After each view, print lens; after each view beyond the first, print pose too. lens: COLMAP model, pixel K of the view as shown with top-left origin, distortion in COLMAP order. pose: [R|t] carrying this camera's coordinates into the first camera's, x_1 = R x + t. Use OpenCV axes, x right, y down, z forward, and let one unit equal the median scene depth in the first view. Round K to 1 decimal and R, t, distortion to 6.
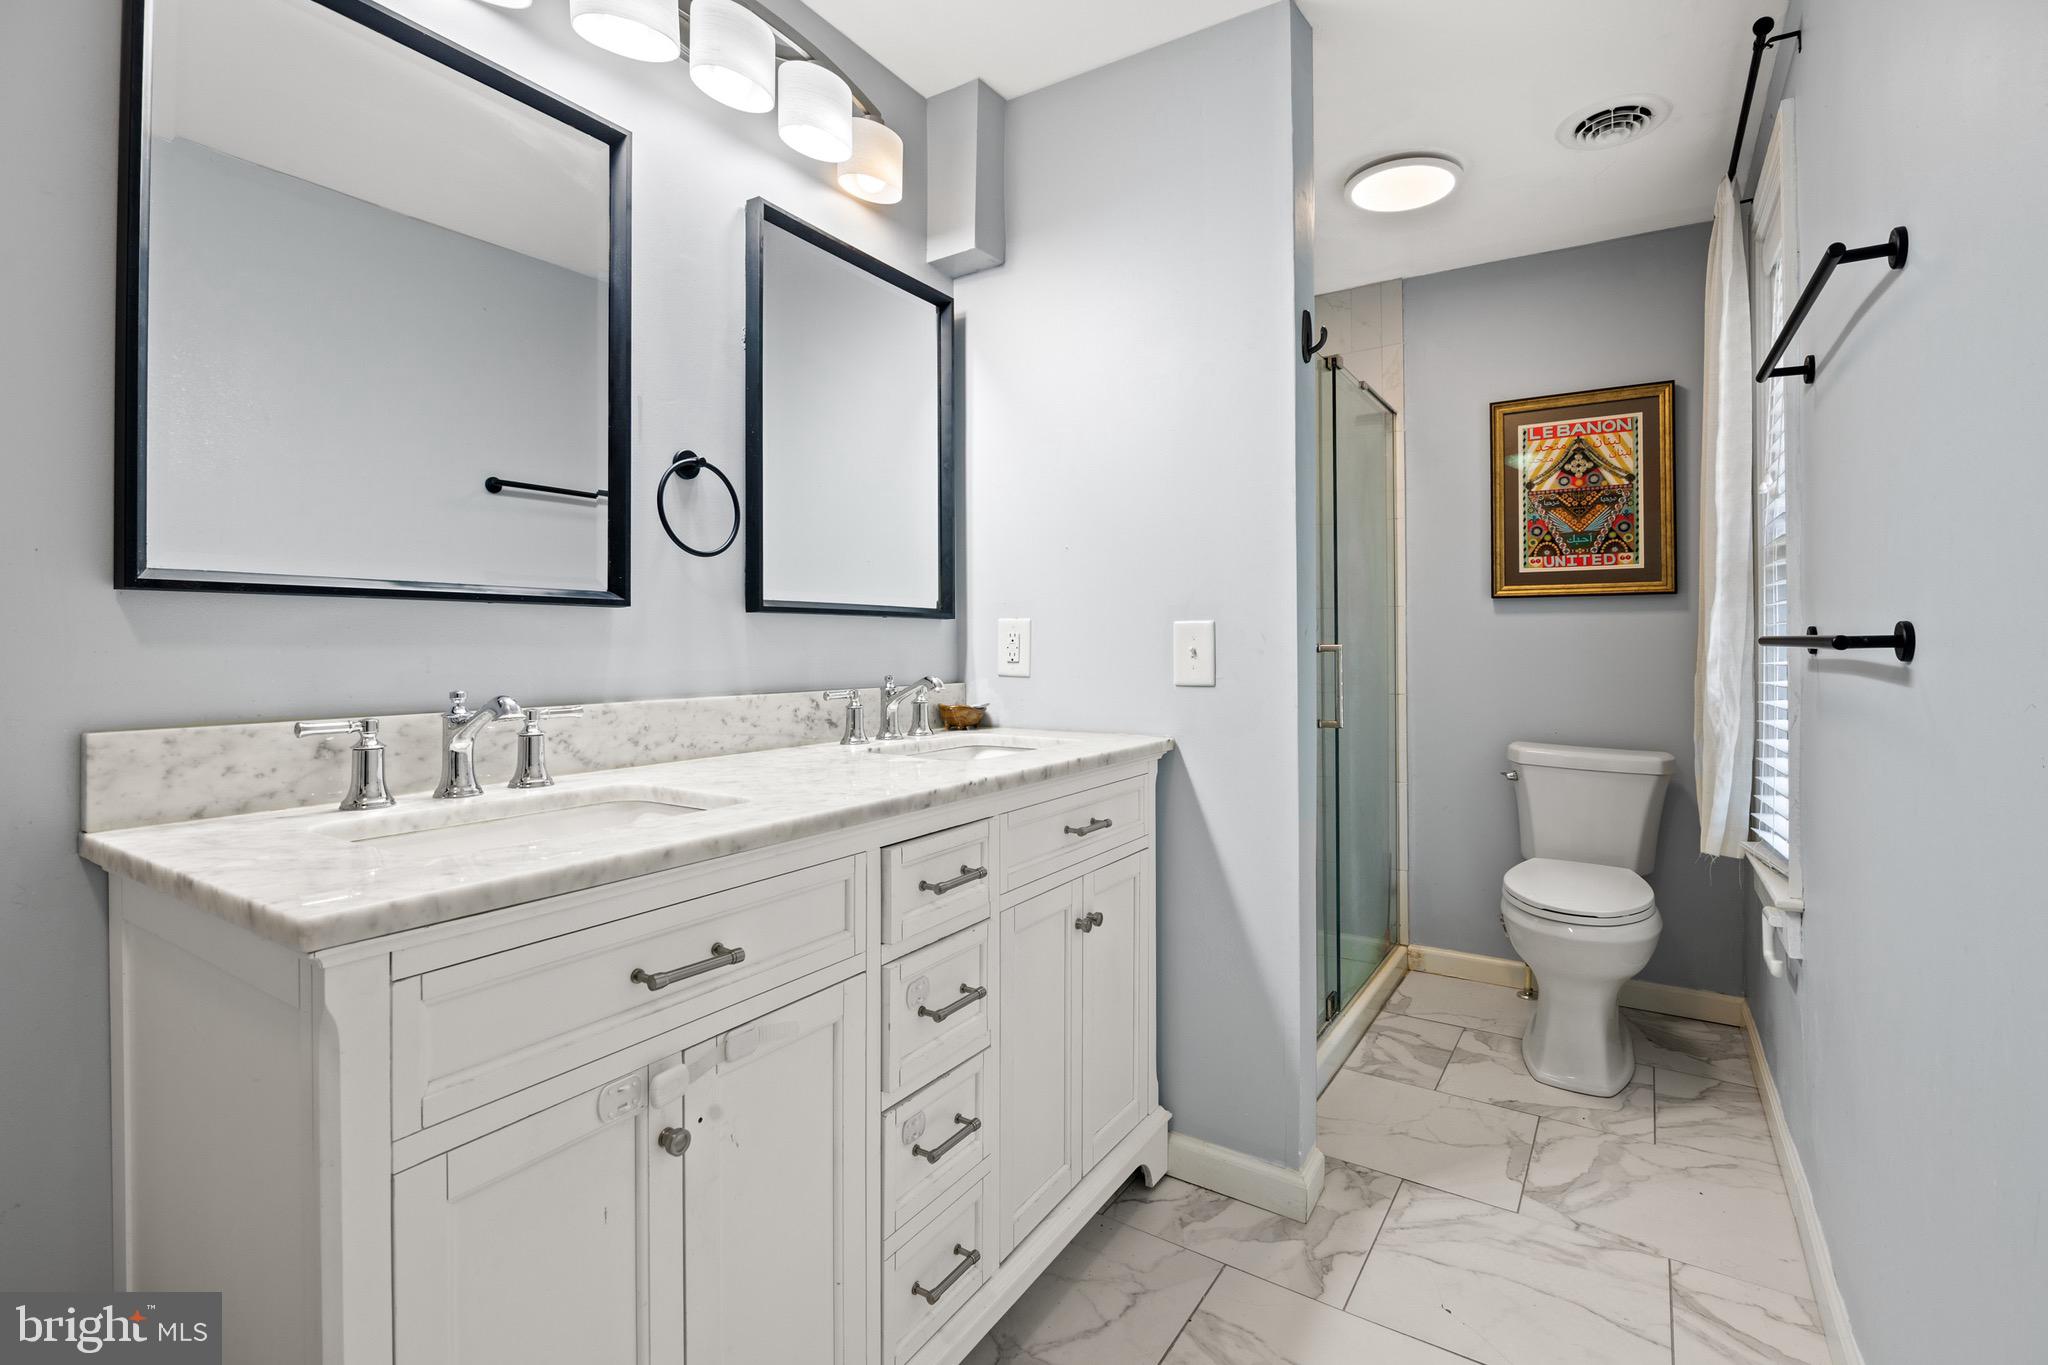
lens RADIAL K [[931.6, 0, 1025.3], [0, 931.6, 640.7], [0, 0, 1]] dist [-0.013810, -0.001678]
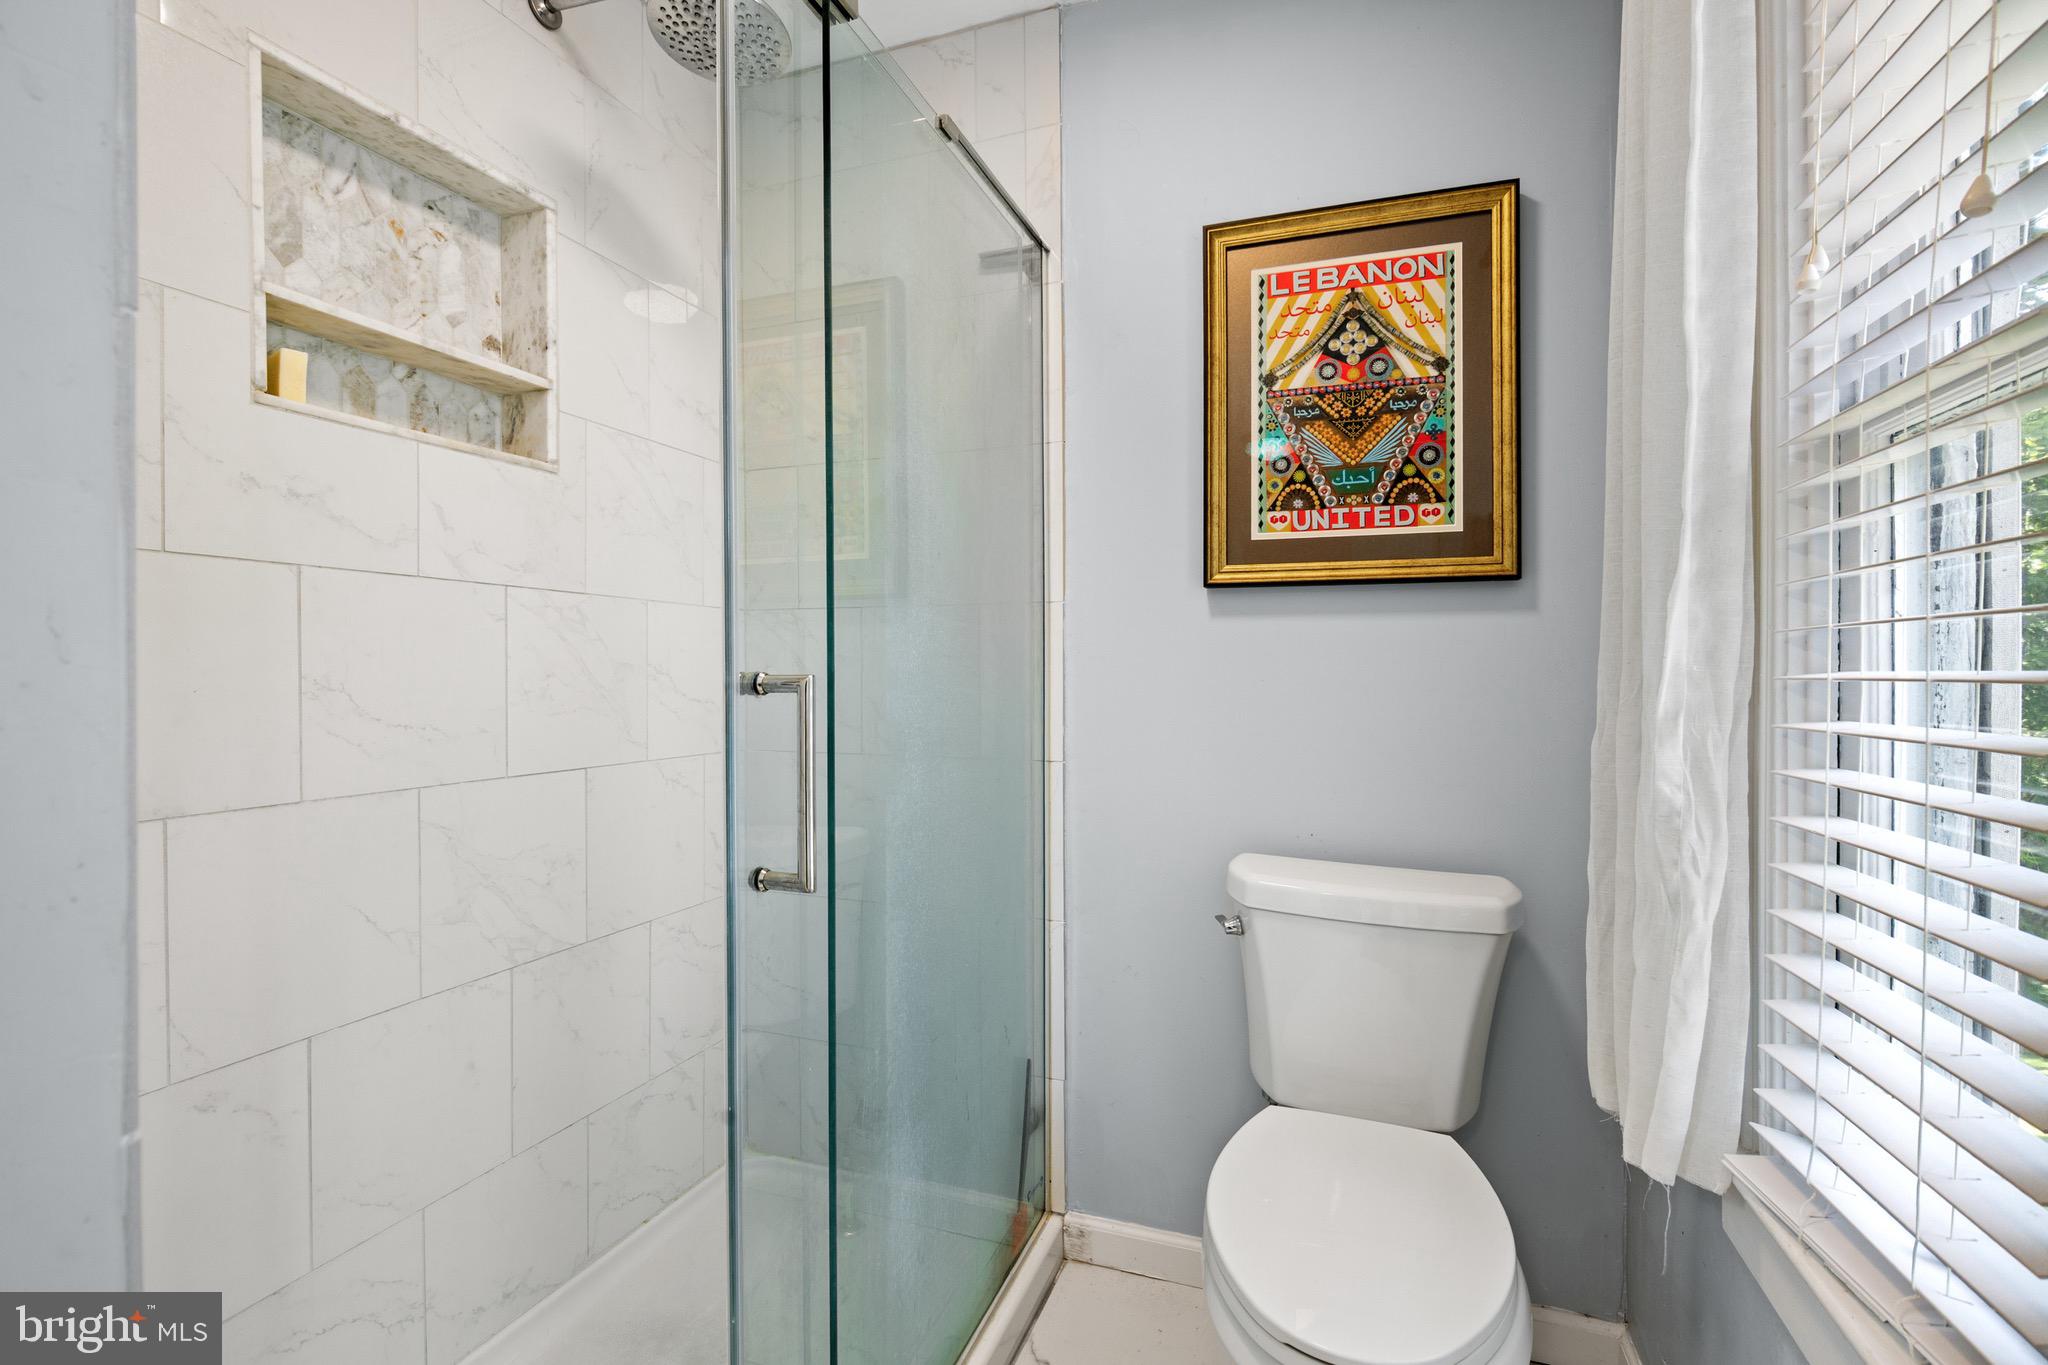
lens RADIAL K [[931.6, 0, 1022.4], [0, 931.6, 682.9], [0, 0, 1]] dist [-0.013810, -0.001678]
pose [[0.973289, -0.003315, 0.229560, 0.288829], [-0.001588, 0.999775, 0.021173, -0.001591], [-0.229578, -0.020972, 0.973064, 0.520629]]
